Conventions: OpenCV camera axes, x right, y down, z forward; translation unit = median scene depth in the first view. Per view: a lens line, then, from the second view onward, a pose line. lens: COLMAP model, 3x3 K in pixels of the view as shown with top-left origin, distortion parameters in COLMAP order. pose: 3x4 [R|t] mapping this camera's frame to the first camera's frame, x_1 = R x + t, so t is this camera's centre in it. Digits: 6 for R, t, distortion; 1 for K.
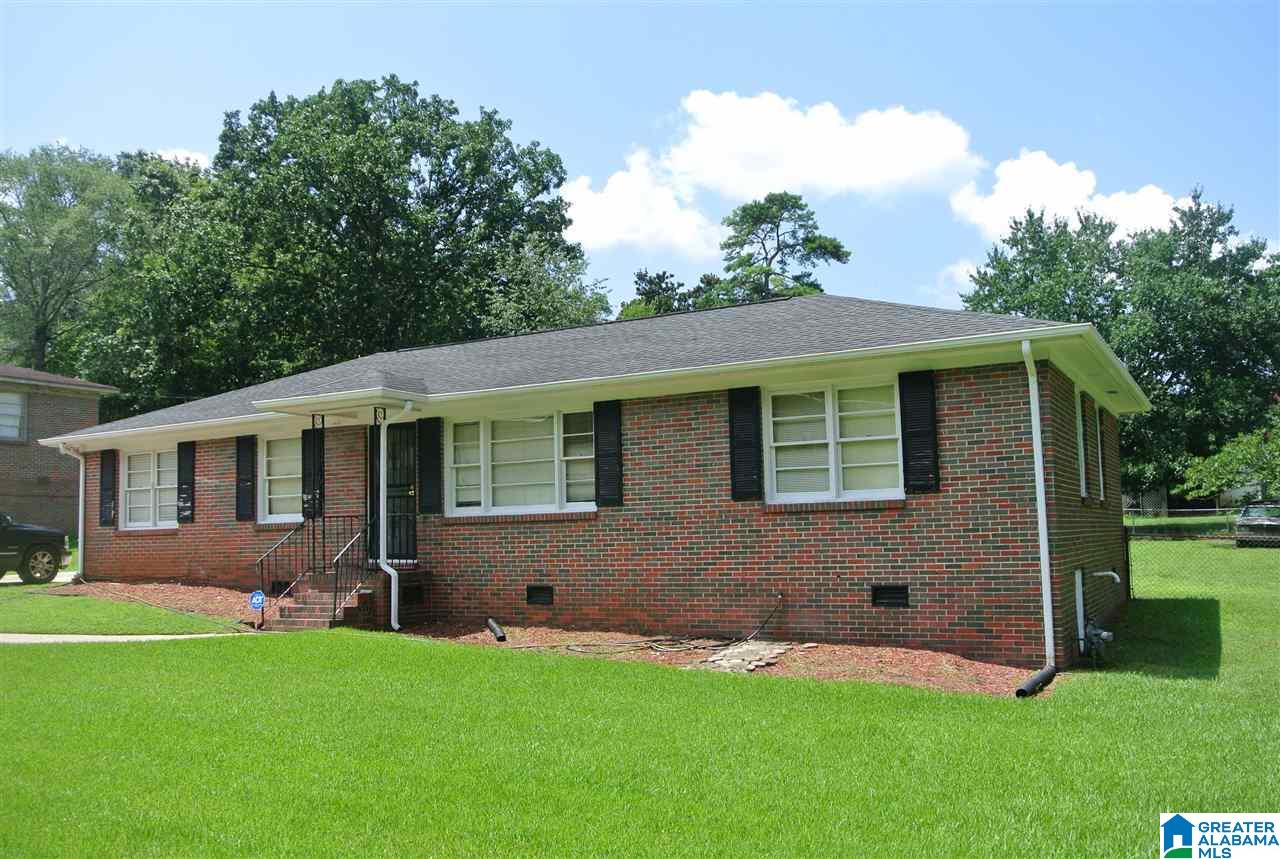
lens RADIAL K [[1068.7, 0, 640.0], [0, 1068.7, 429.5], [0, 0, 1]] dist [-0.069060, 0.016063]
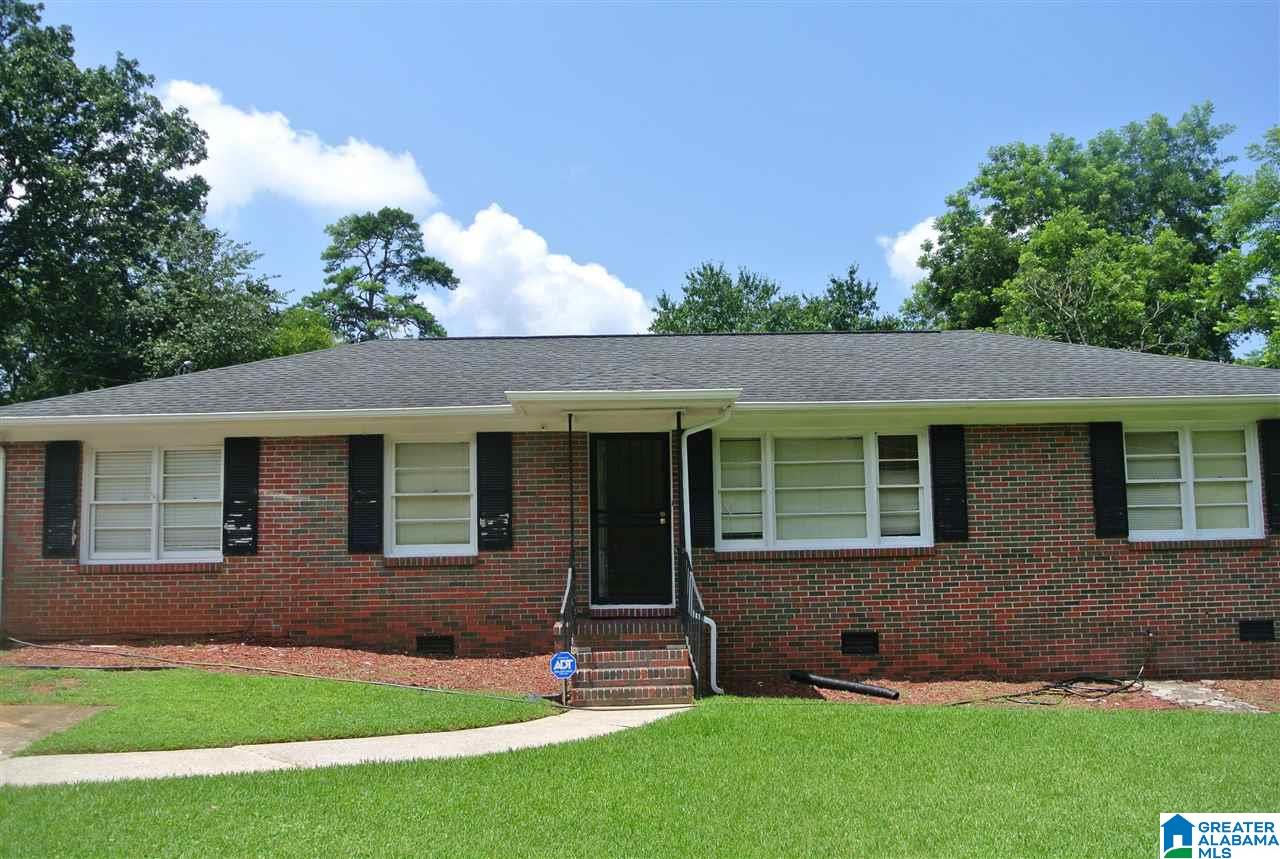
lens RADIAL K [[1068.7, 0, 640.0], [0, 1068.7, 429.5], [0, 0, 1]] dist [-0.069060, 0.016063]
pose [[0.872021, 0.065917, 0.485010, -0.677422], [-0.051521, 0.997747, -0.042970, 0.028415], [-0.486750, 0.012483, 0.873452, 0.329432]]
